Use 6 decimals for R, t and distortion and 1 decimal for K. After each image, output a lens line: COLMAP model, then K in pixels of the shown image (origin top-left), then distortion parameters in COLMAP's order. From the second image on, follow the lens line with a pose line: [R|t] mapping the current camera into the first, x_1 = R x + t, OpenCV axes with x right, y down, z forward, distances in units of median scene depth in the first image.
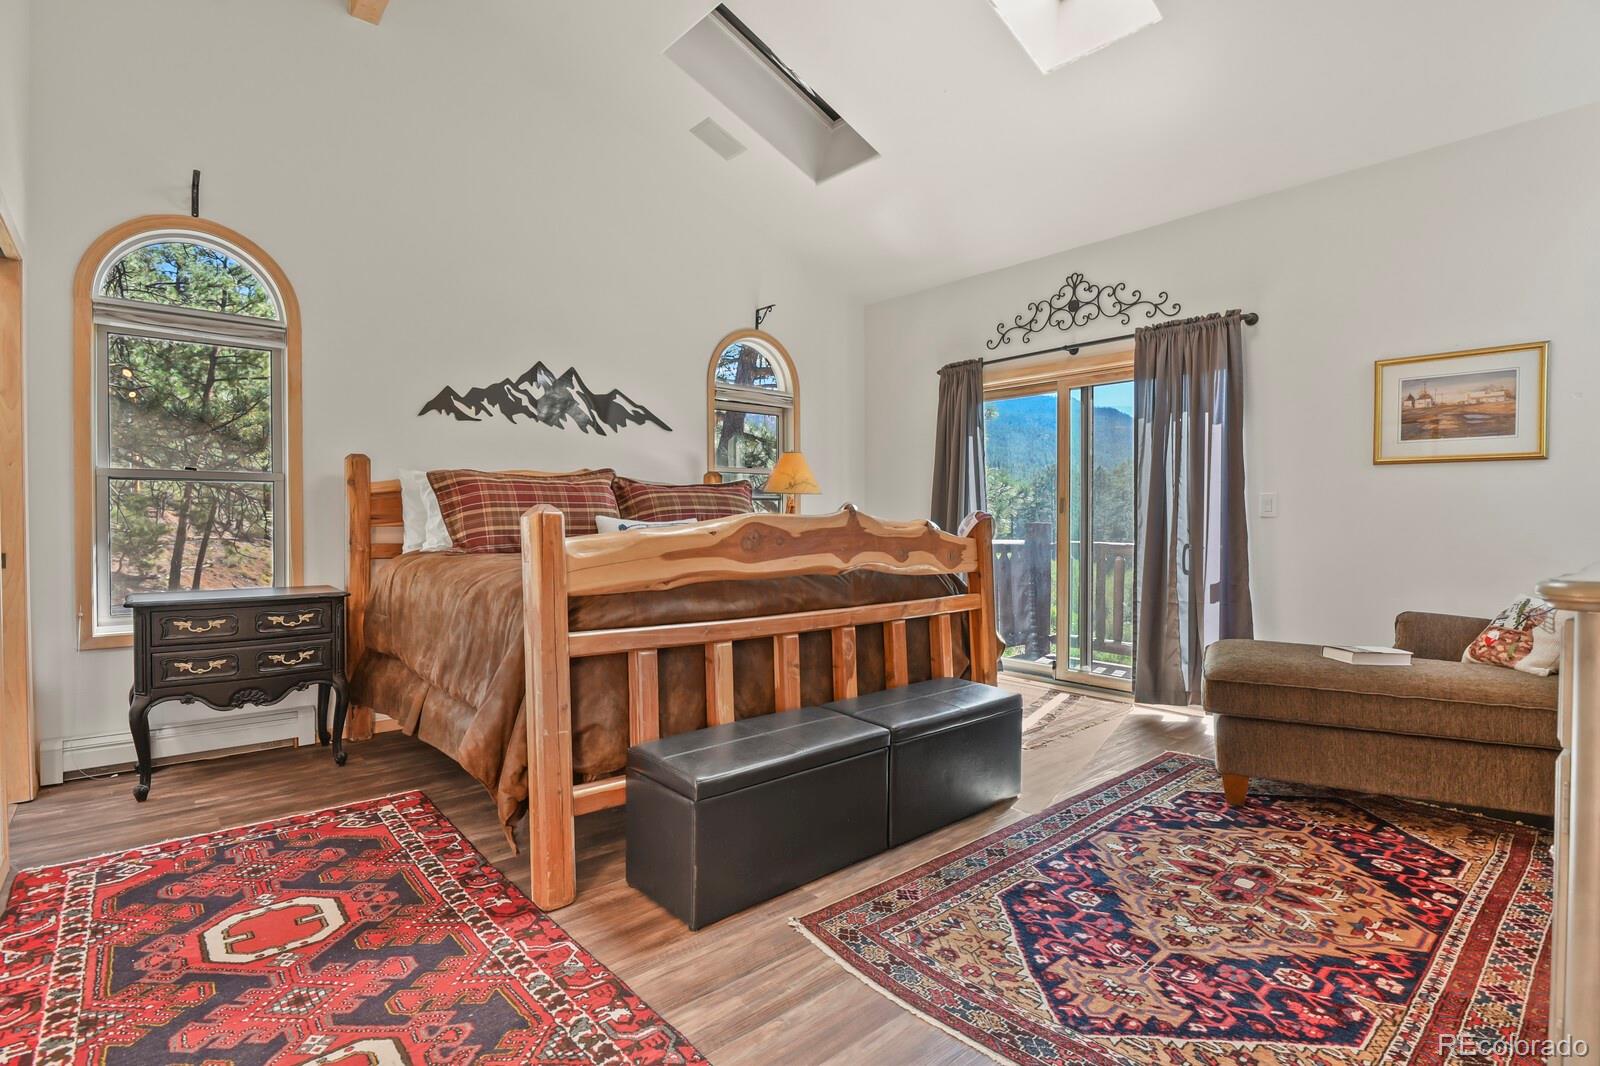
lens RADIAL K [[775.1, 0, 810.7], [0, 775.1, 532.6], [0, 0, 1]] dist [-0.008801, -0.005118]
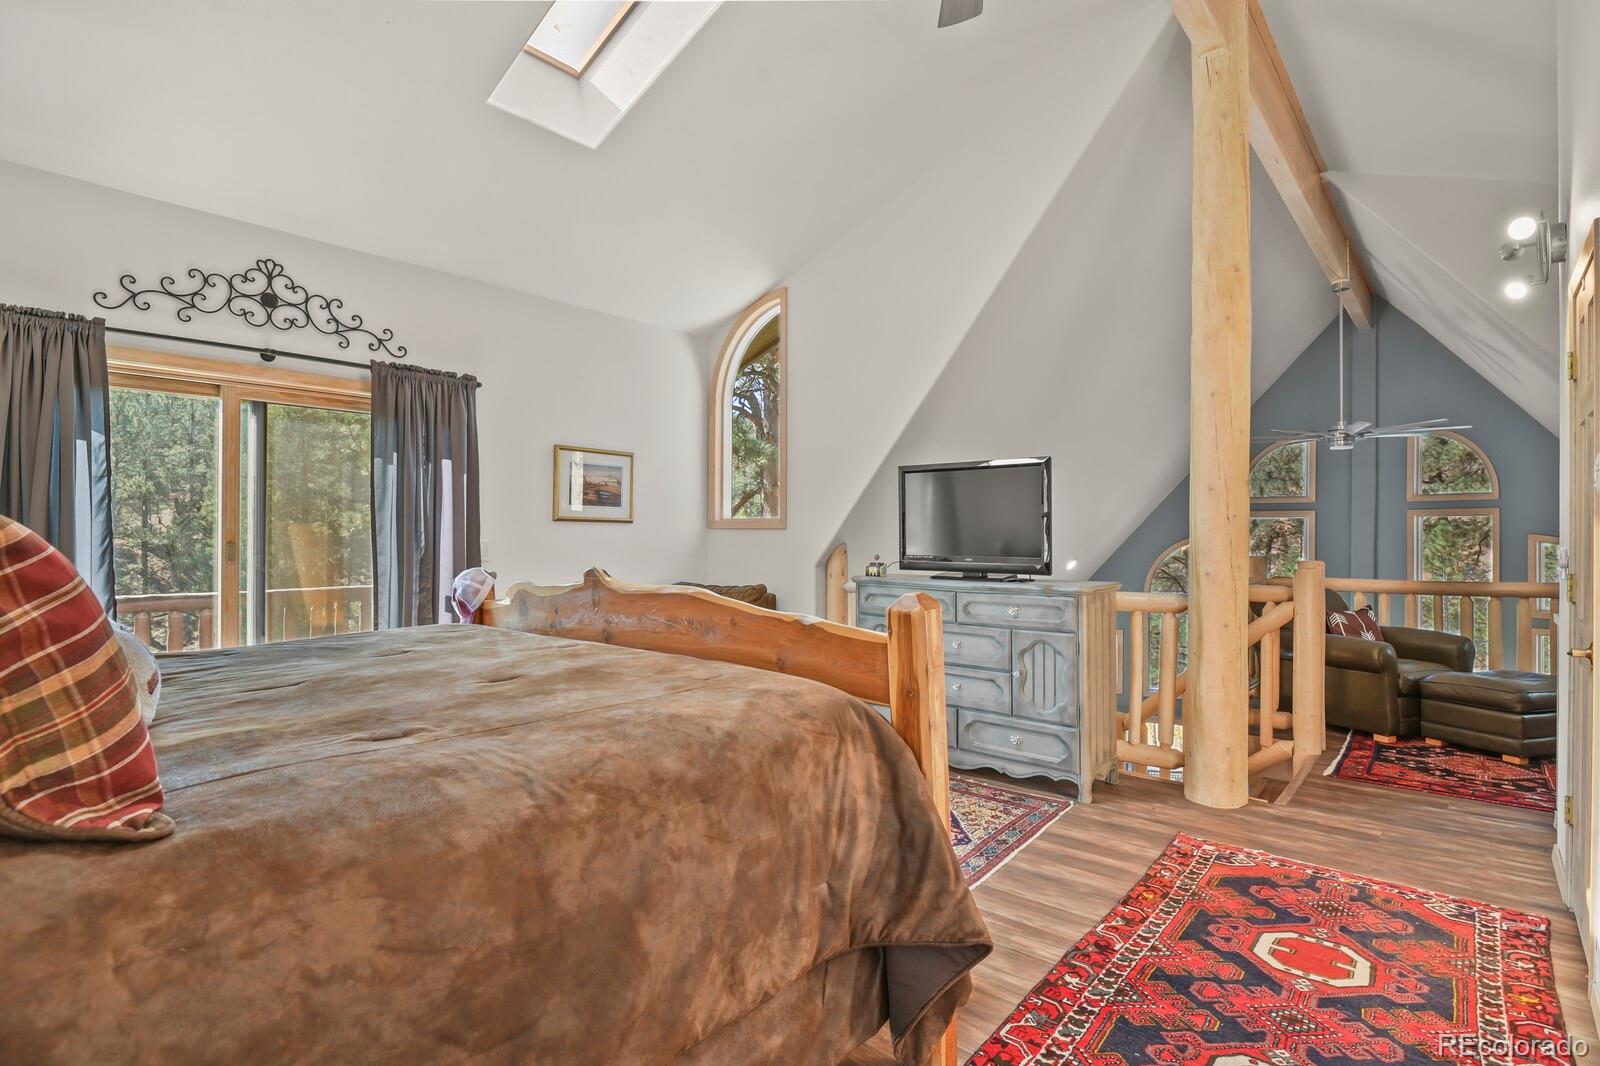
lens RADIAL K [[804.8, 0, 804.1], [0, 804.8, 522.3], [0, 0, 1]] dist [-0.000702, -0.000593]
pose [[-0.154413, 0.013774, 0.987910, -0.609483], [0.021219, 0.999718, -0.010622, -0.052114], [-0.987778, 0.019322, -0.154662, 0.657907]]
